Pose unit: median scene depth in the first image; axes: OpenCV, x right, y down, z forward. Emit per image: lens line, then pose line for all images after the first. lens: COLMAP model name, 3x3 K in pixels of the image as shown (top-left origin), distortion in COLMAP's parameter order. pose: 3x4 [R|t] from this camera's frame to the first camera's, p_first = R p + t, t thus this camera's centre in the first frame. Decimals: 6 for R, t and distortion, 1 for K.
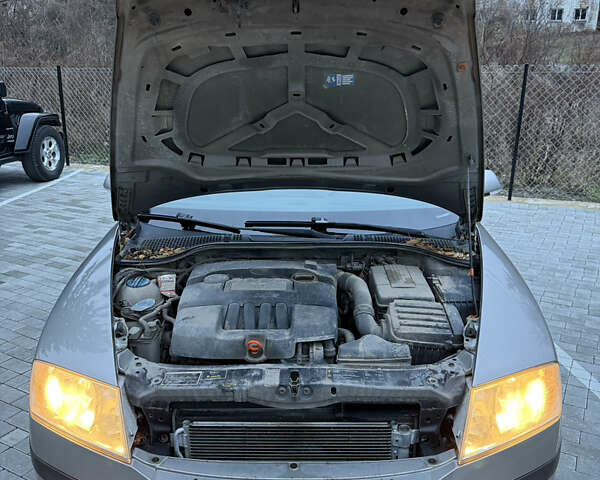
lens RADIAL K [[536.3, 0, 300.0], [0, 536.3, 240.0], [0, 0, 1]] dist [0.040900, -0.000290]
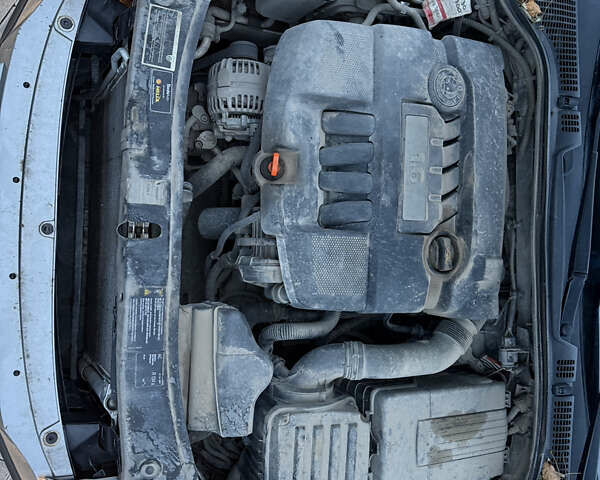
lens RADIAL K [[536.3, 0, 300.0], [0, 536.3, 240.0], [0, 0, 1]] dist [0.040900, -0.000290]
pose [[-0.021963, 0.999633, -0.015847, 0.004516], [-0.709076, -0.004401, 0.705119, -0.221055], [0.704790, 0.026723, 0.708912, 0.586330]]
